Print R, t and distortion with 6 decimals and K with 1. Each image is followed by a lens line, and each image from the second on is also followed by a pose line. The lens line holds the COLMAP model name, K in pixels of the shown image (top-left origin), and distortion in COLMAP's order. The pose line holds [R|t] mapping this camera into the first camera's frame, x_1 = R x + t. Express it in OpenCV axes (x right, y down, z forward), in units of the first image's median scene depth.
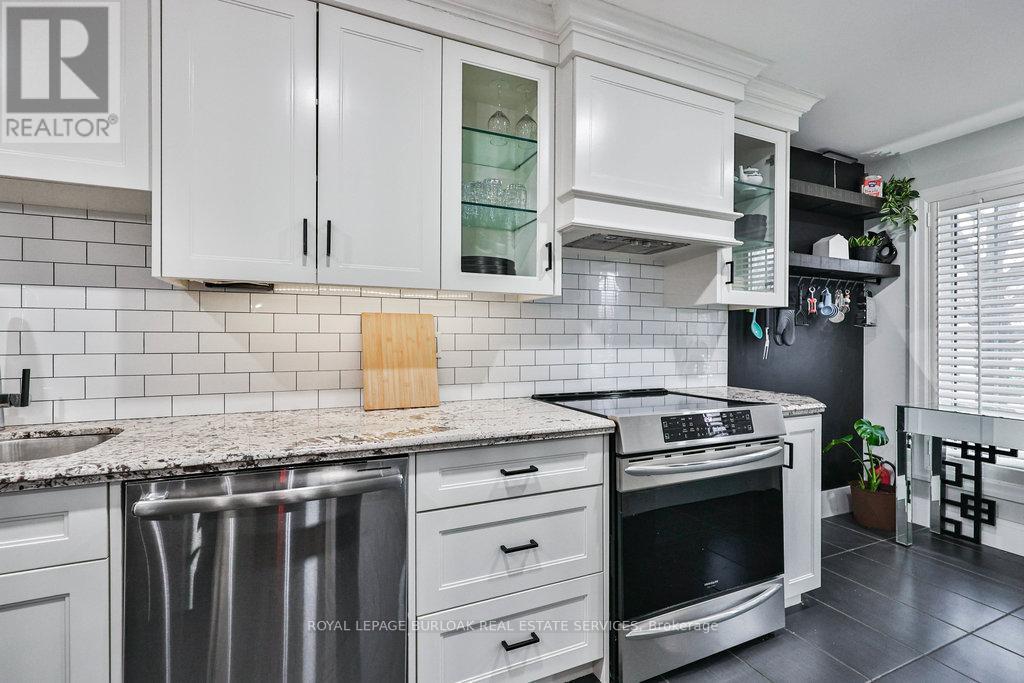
lens RADIAL K [[421.8, 0, 465.9], [0, 421.8, 339.7], [0, 0, 1]] dist [-0.000869, -0.000047]
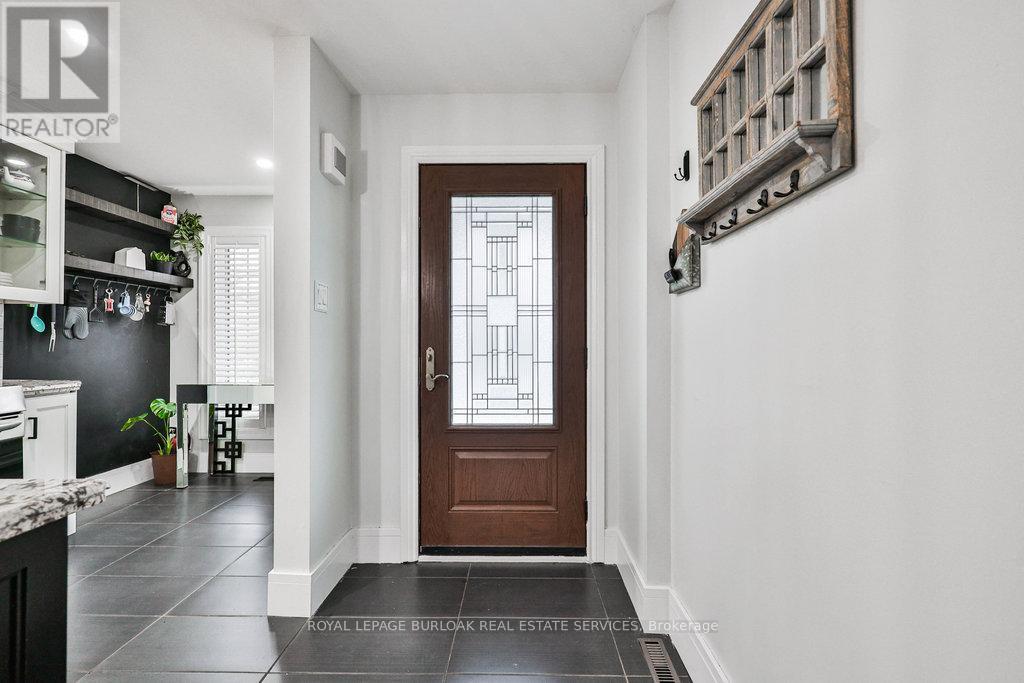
lens RADIAL K [[476.1, 0, 512.0], [0, 476.1, 341.5], [0, 0, 1]] dist [-0.000481, -0.000230]
pose [[0.351289, -0.000808, 0.936267, -0.016042], [0.003758, 0.999993, -0.000547, 0.031624], [-0.936259, 0.003711, 0.351290, -0.654652]]
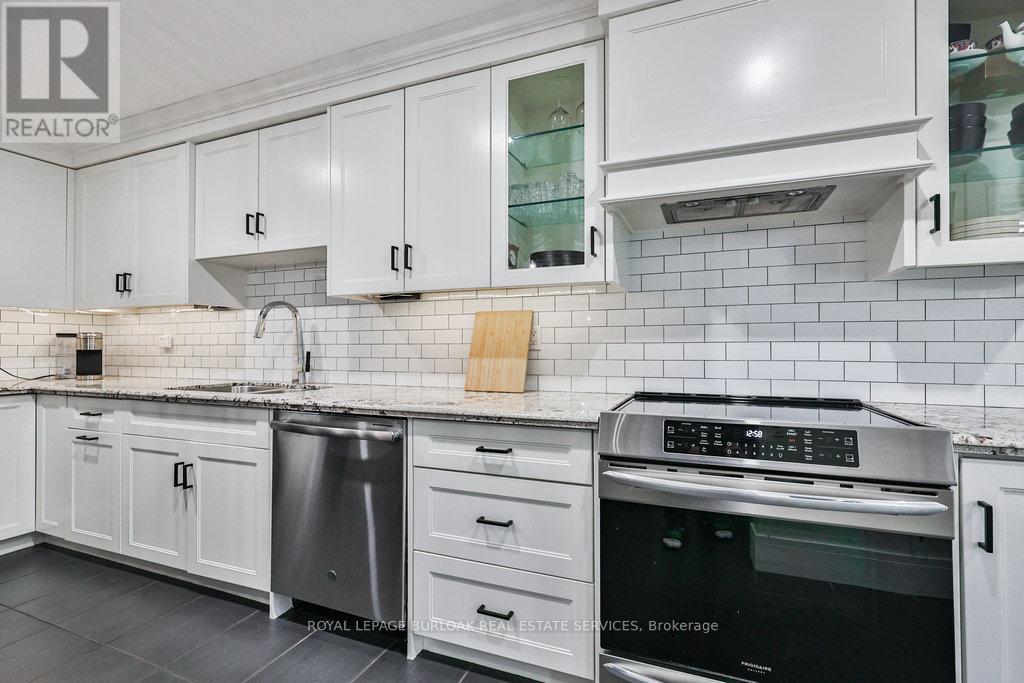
lens RADIAL K [[416.2, 0, 554.8], [0, 416.2, 342.2], [0, 0, 1]] dist [-0.000627, 0.000095]
pose [[0.763333, -0.009484, -0.645936, 0.593957], [0.002149, 0.999924, -0.012142, 0.032833], [0.646002, 0.007880, 0.763295, 0.188788]]
